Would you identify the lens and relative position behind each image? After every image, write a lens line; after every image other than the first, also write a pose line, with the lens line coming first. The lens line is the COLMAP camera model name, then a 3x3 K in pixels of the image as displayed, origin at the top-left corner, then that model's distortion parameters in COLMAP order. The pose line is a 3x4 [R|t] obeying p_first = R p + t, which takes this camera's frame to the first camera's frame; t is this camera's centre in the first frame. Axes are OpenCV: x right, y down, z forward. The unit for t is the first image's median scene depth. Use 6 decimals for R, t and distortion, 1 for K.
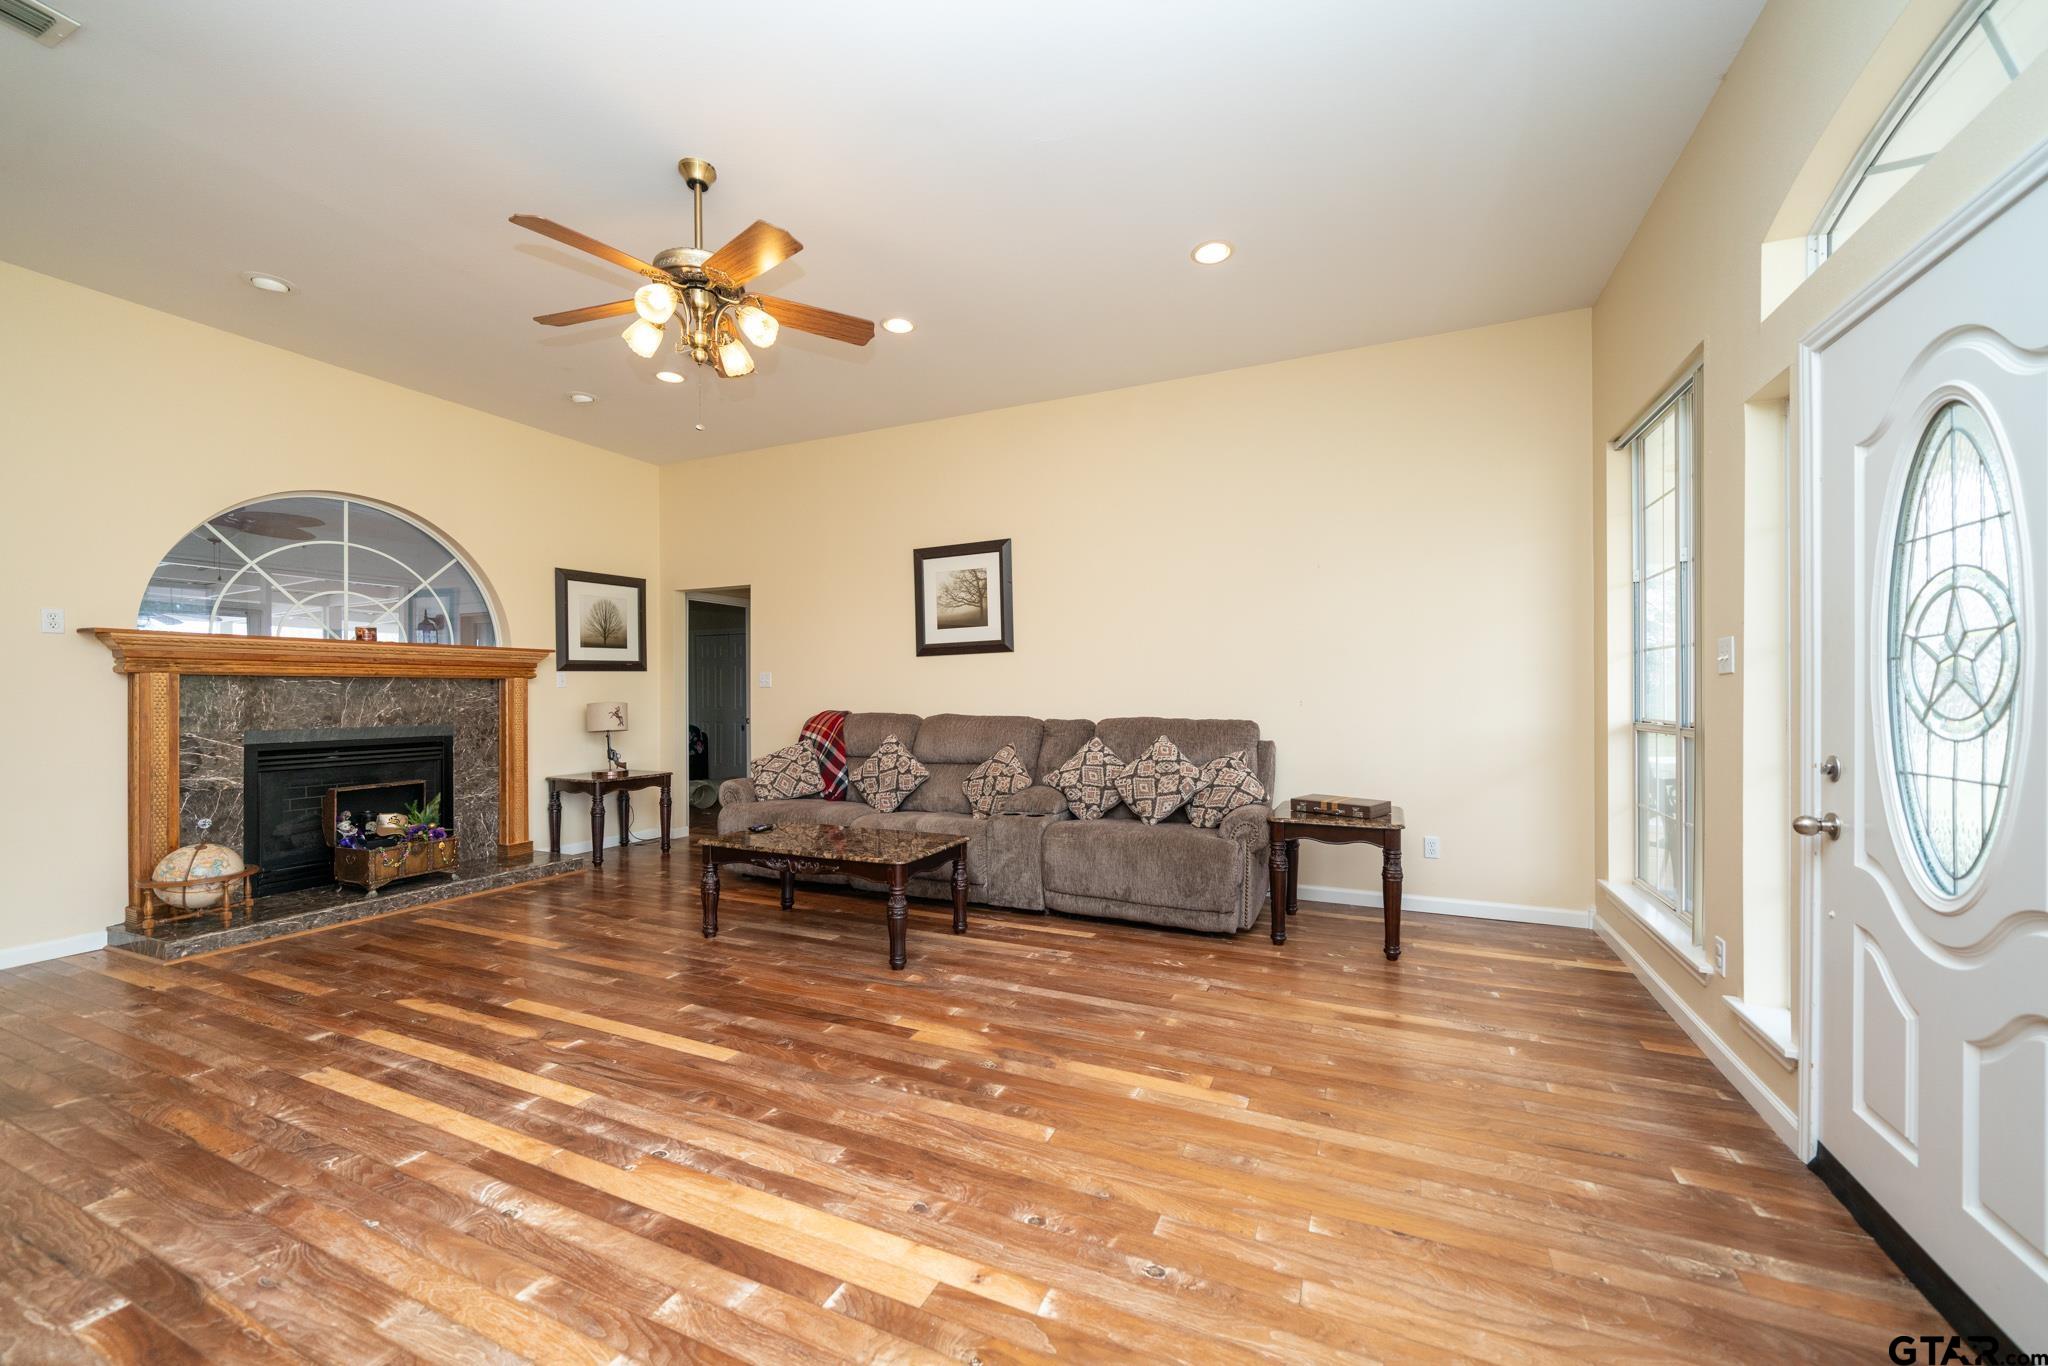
lens RADIAL K [[777.4, 0, 1024.0], [0, 777.4, 683.0], [0, 0, 1]] dist [-0.000017, 0.000048]
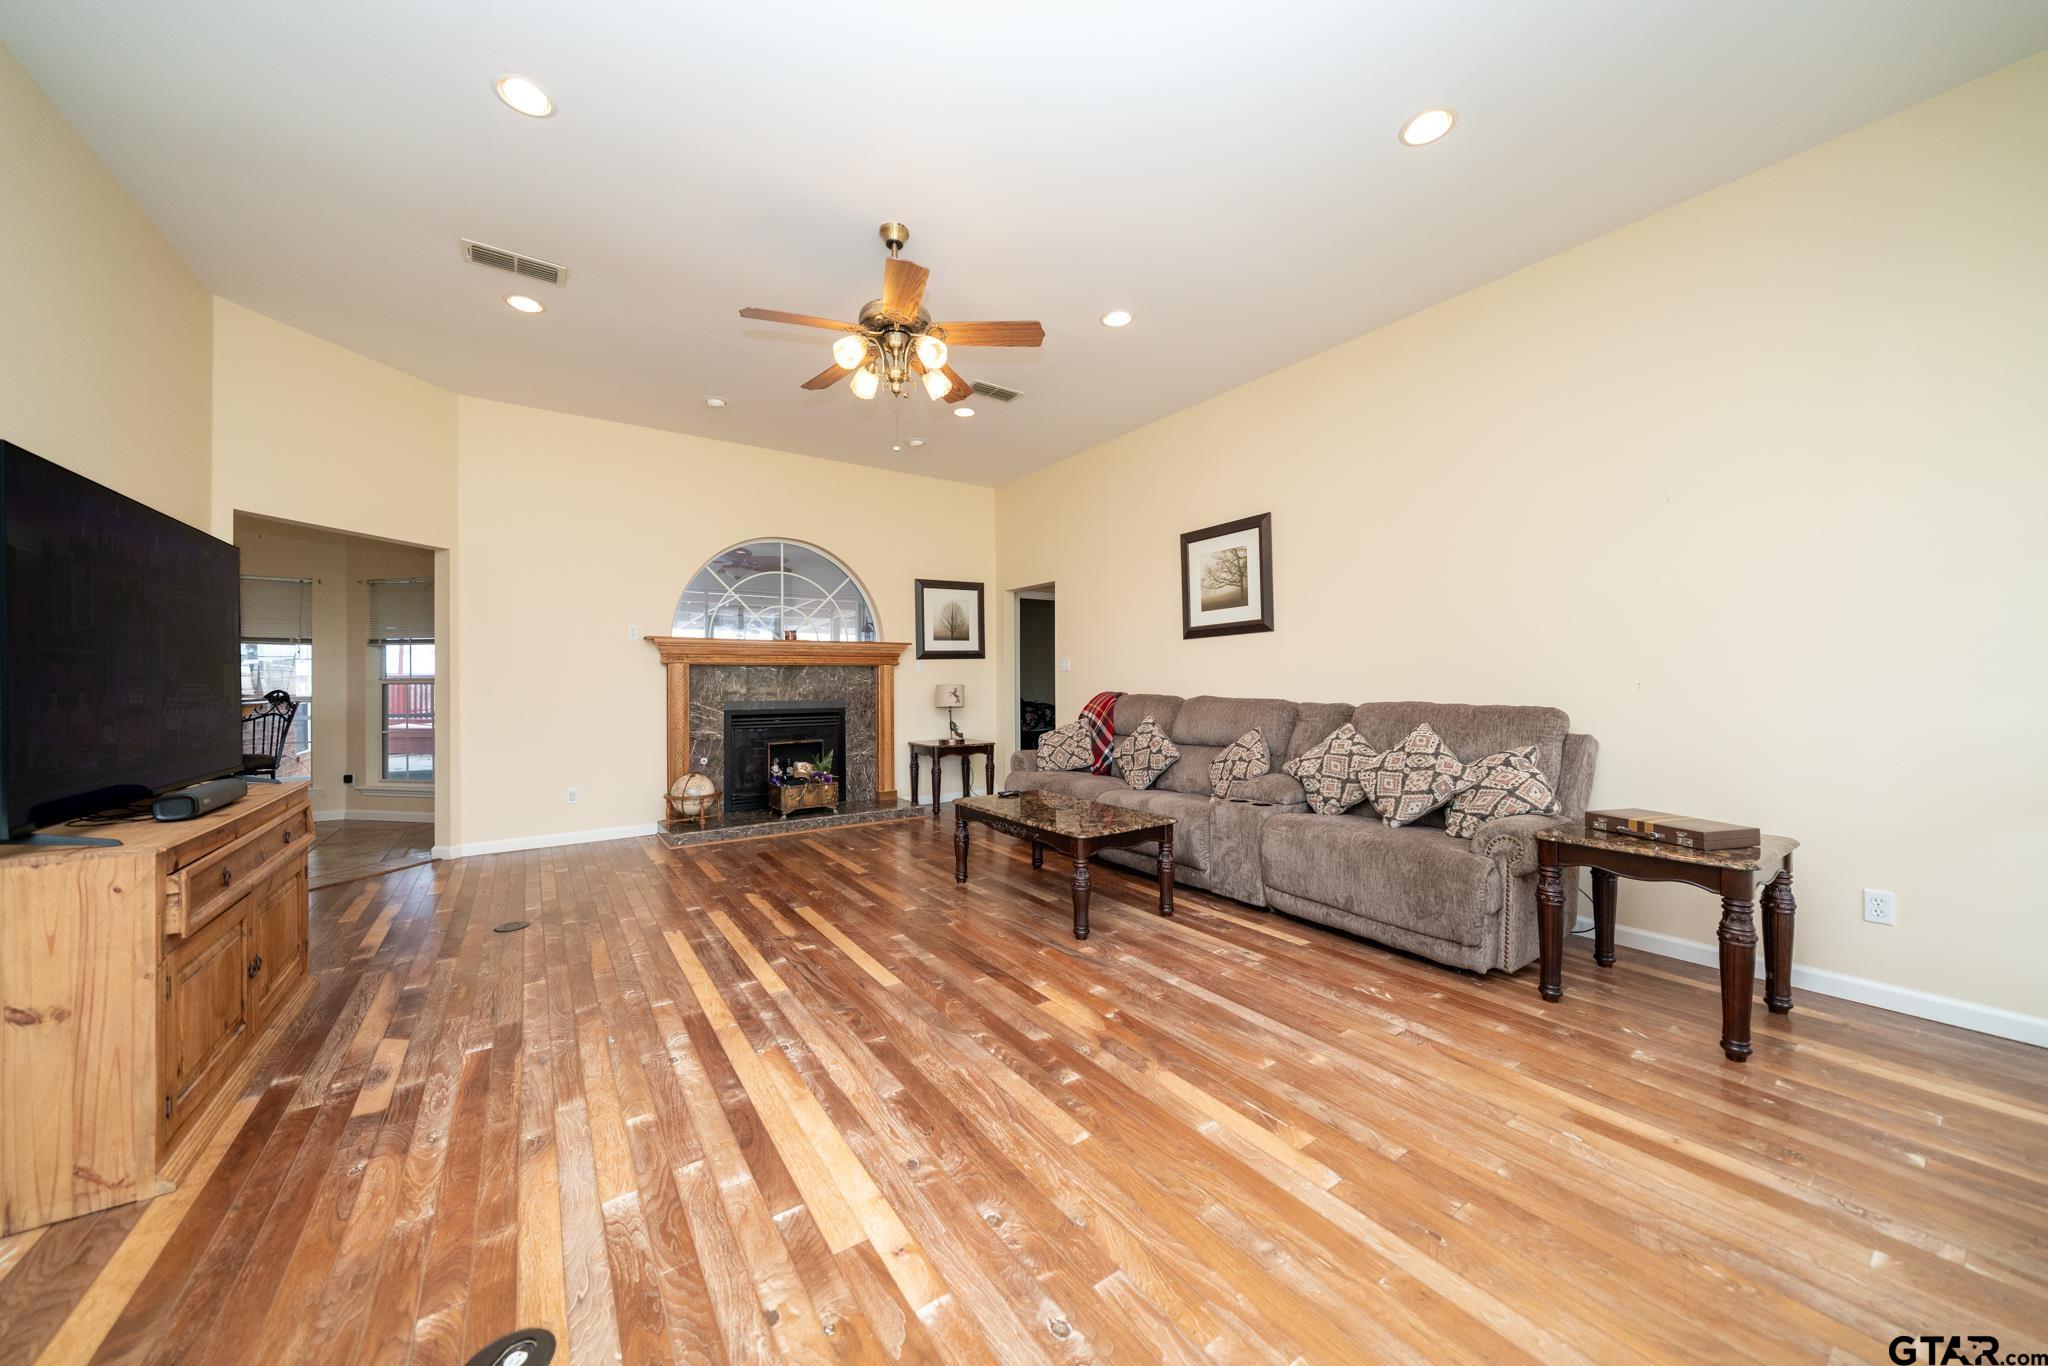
lens RADIAL K [[712.9, 0, 1019.7], [0, 712.9, 674.2], [0, 0, 1]] dist [-0.005157, 0.000072]
pose [[0.854204, -0.004886, -0.519914, 0.245959], [0.007851, 0.999963, 0.003501, 0.009764], [0.519878, -0.007072, 0.854211, 0.136477]]
